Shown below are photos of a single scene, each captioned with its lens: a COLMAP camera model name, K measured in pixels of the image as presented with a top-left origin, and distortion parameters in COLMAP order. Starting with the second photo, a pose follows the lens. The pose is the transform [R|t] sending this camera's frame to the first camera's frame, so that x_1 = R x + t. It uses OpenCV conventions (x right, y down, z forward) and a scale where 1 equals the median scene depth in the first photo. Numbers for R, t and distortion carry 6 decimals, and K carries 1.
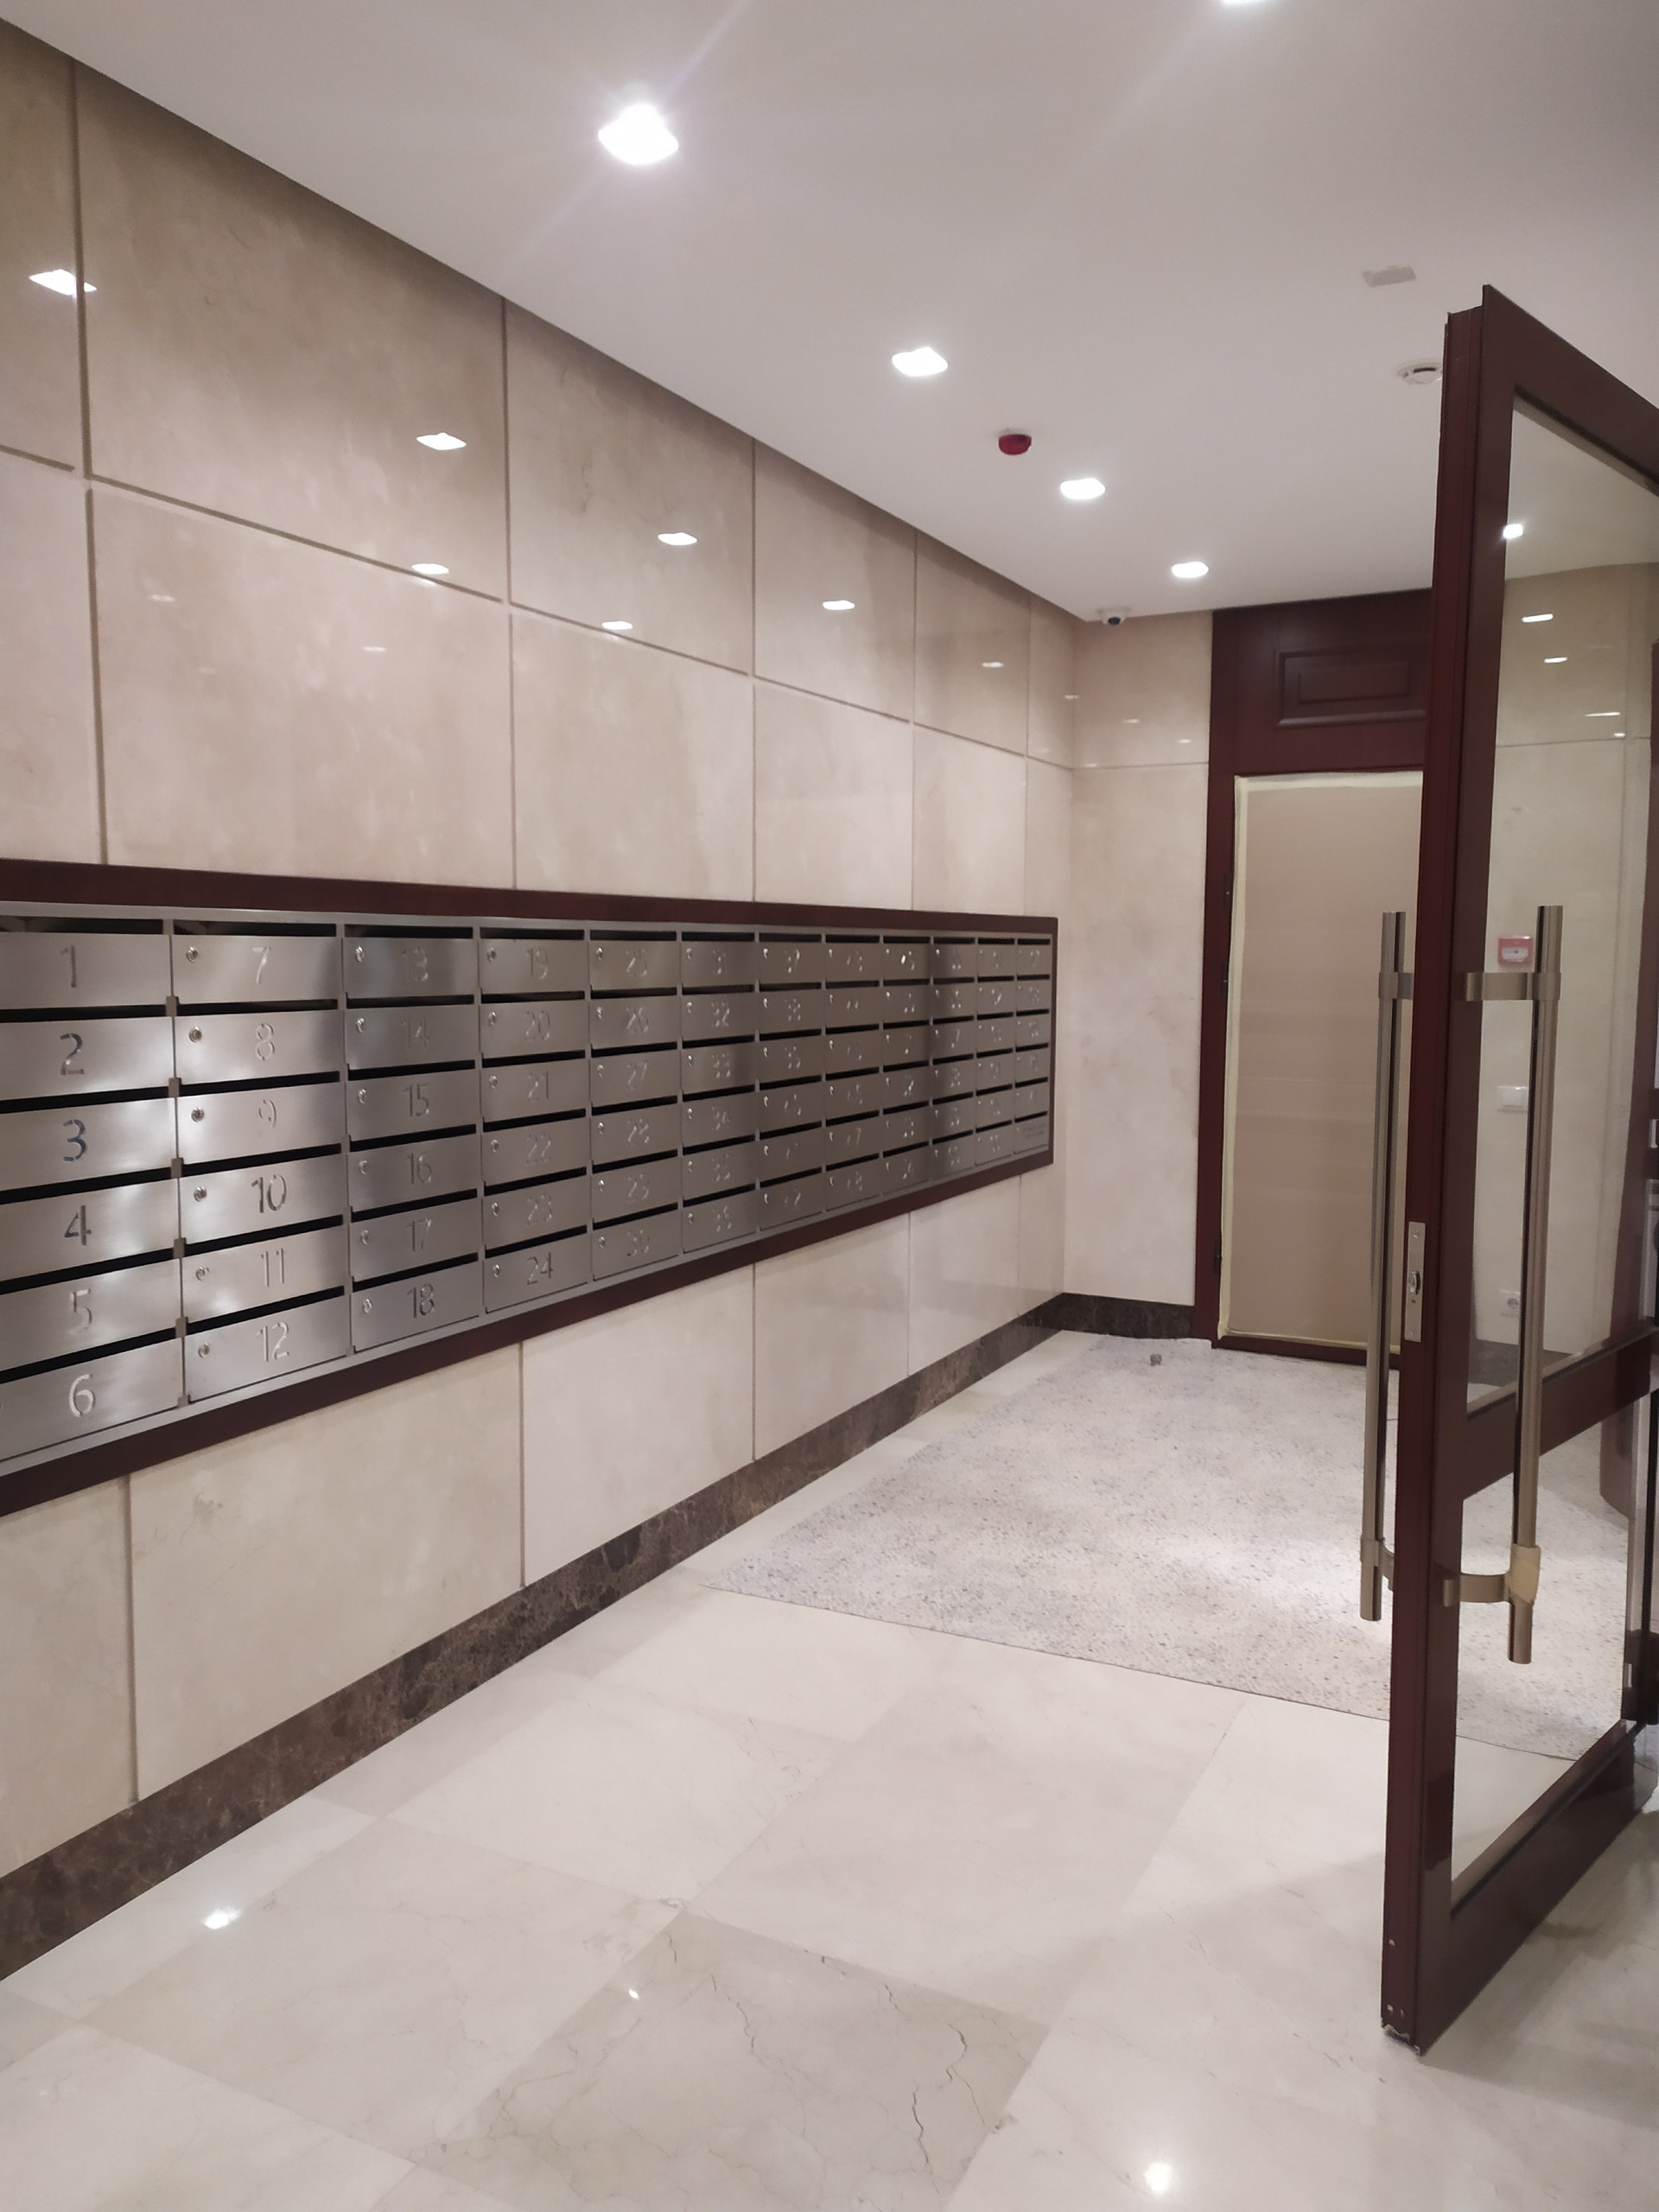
lens RADIAL K [[1606.1, 0, 816.7], [0, 1606.1, 1105.0], [0, 0, 1]] dist [0.072133, -0.054435]
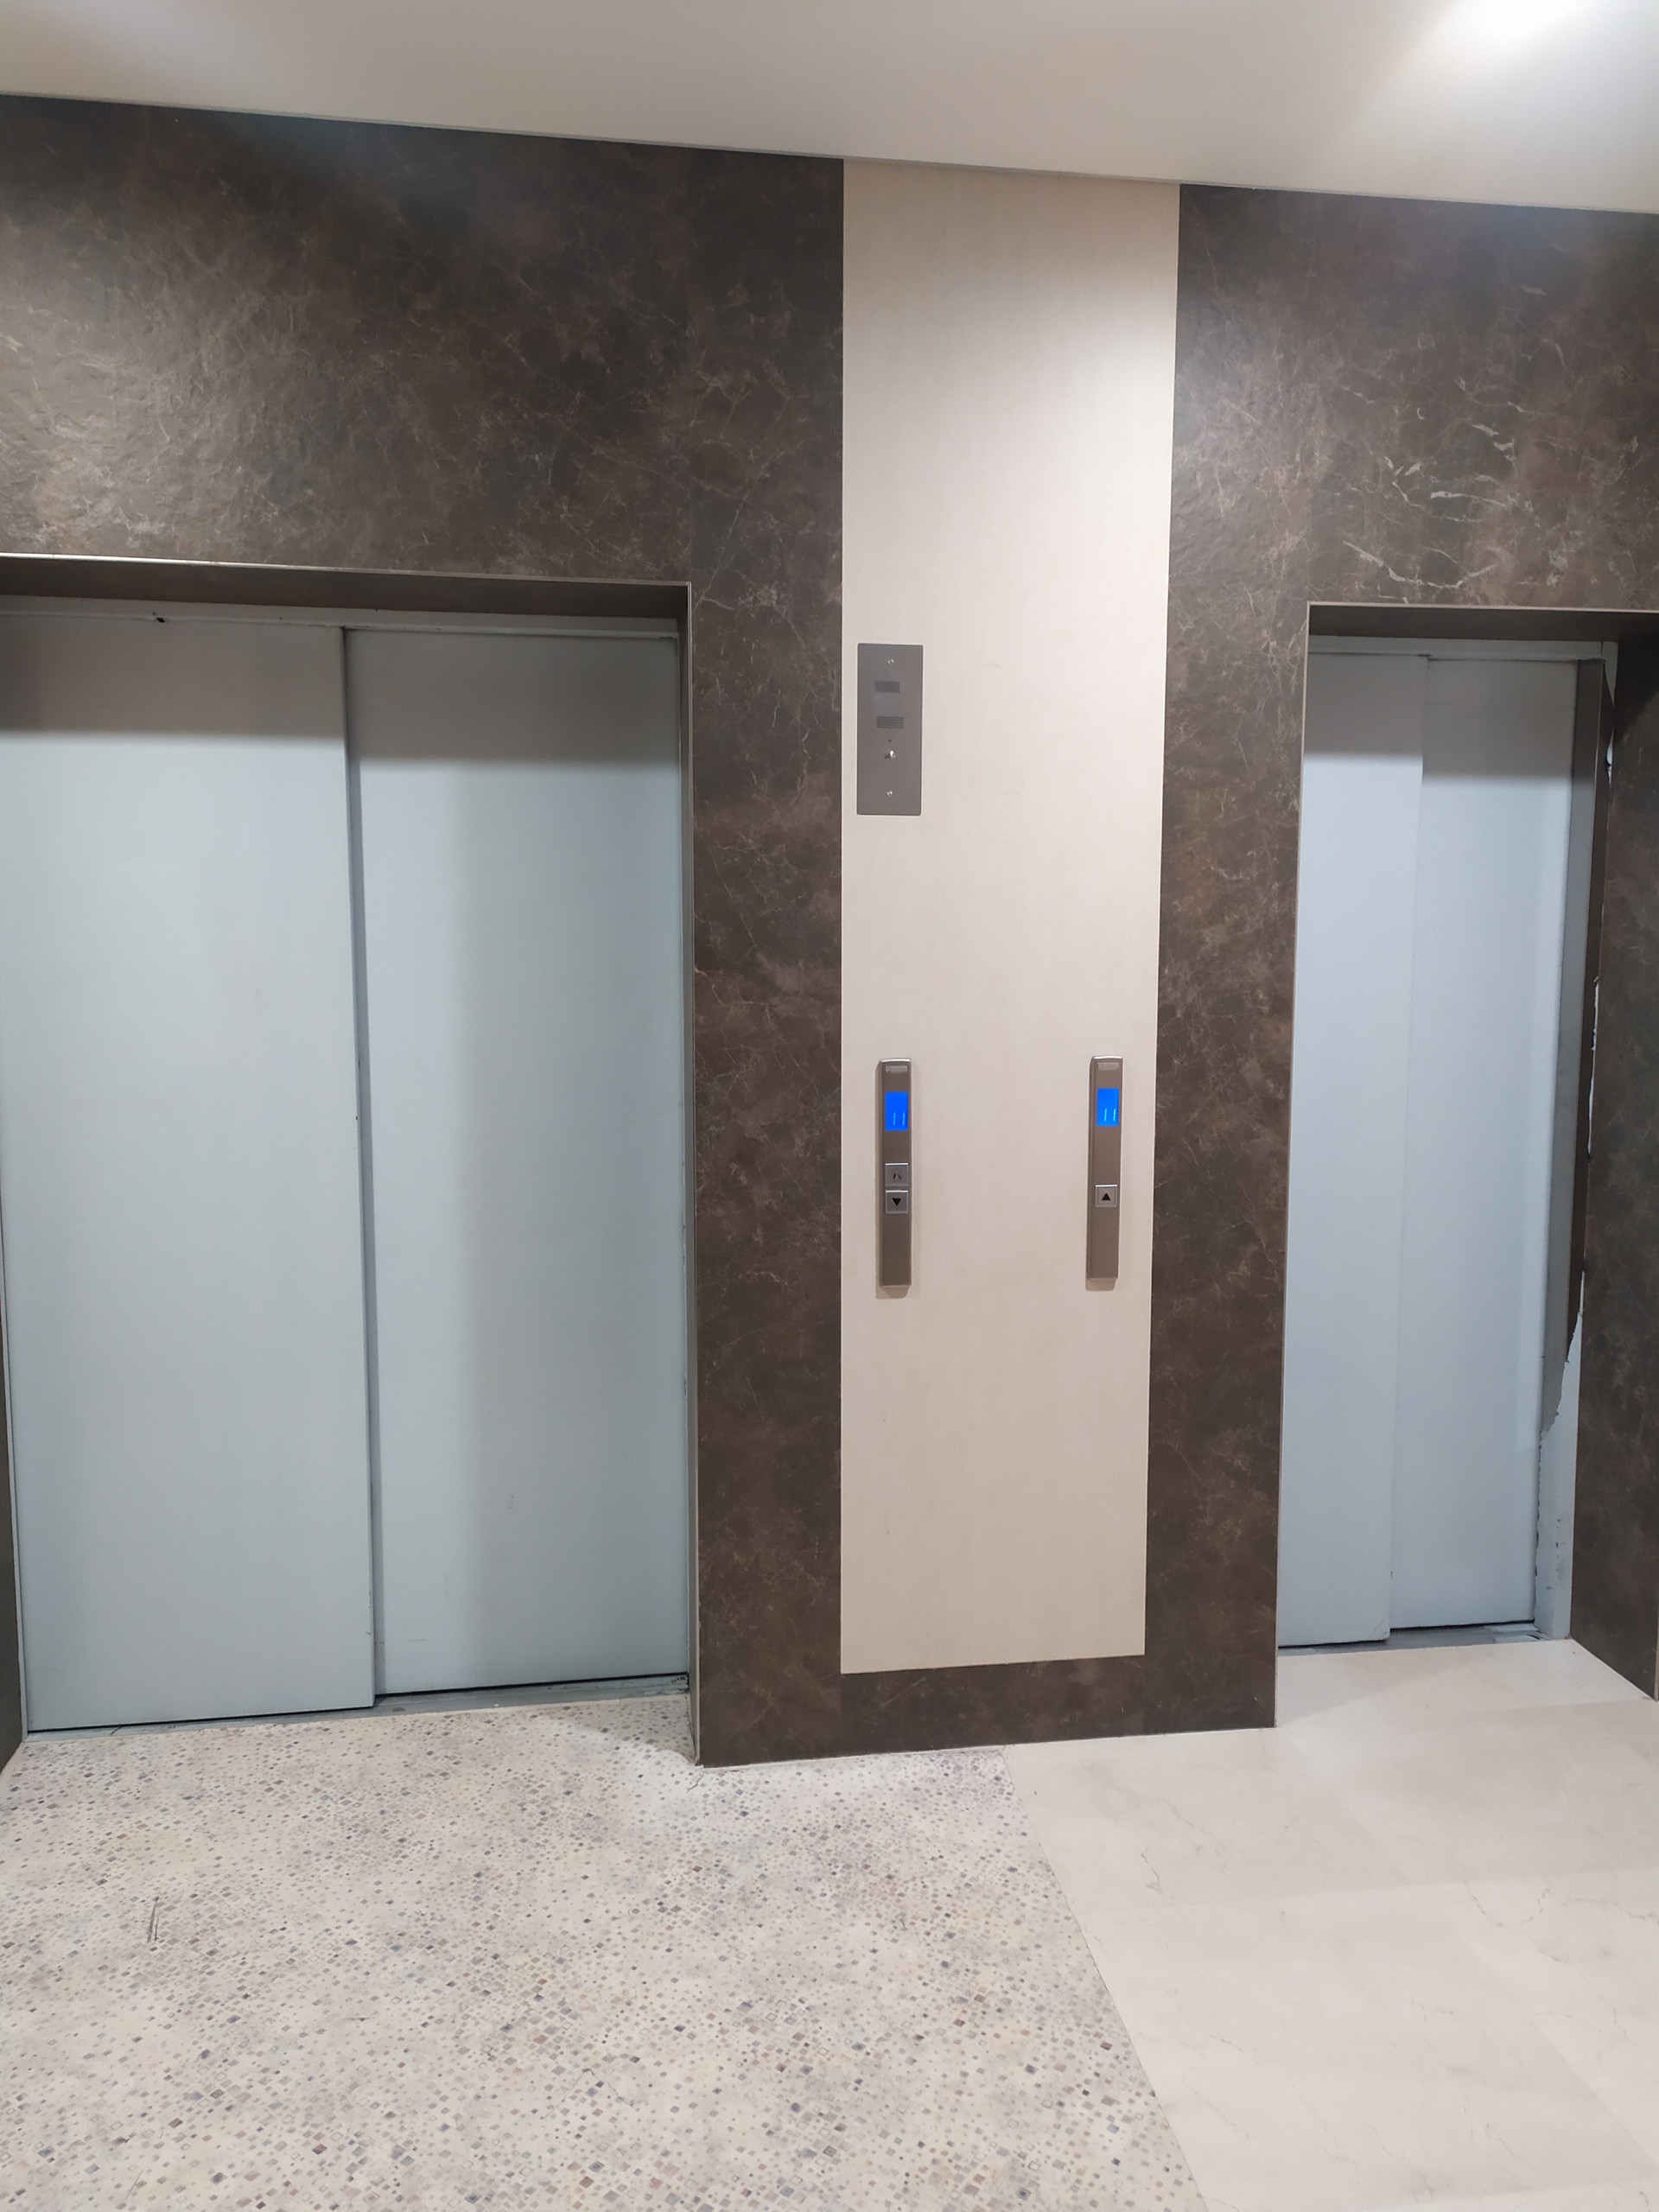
lens RADIAL K [[1606.1, 0, 816.7], [0, 1606.1, 1105.0], [0, 0, 1]] dist [0.072133, -0.054435]
pose [[0.803105, -0.088655, 0.589206, -0.005505], [0.080616, 0.995943, 0.039973, -0.034934], [-0.590359, 0.015397, 0.806994, 0.322205]]
